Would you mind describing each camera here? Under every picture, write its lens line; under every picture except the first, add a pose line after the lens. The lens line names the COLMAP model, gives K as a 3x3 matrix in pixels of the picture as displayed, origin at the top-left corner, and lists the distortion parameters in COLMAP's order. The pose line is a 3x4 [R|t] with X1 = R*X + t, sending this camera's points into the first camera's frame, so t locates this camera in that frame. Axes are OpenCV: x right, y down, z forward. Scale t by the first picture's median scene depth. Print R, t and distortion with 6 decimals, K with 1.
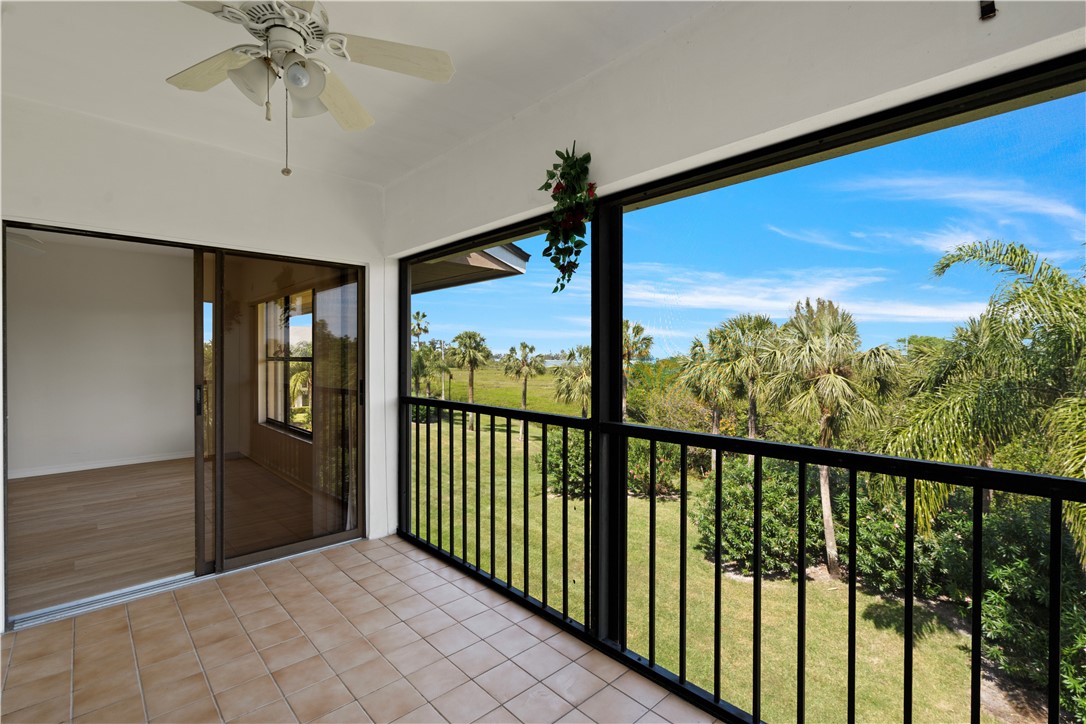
lens RADIAL K [[494.5, 0, 548.1], [0, 494.5, 360.7], [0, 0, 1]] dist [-0.007549, 0.002565]
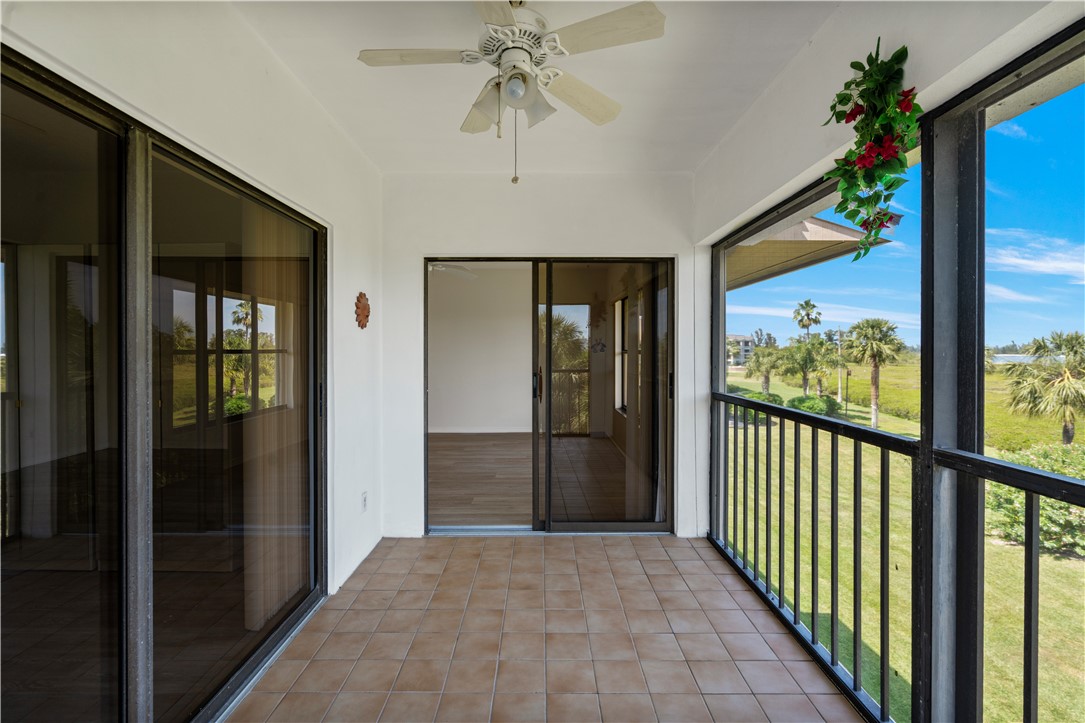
lens RADIAL K [[494.0, 0, 541.9], [0, 494.0, 353.4], [0, 0, 1]] dist [-0.007549, 0.002565]
pose [[0.725448, 0.004695, -0.688261, 0.138290], [-0.005410, 0.999985, 0.001120, -0.000157], [0.688256, 0.002911, 0.725462, 0.128376]]
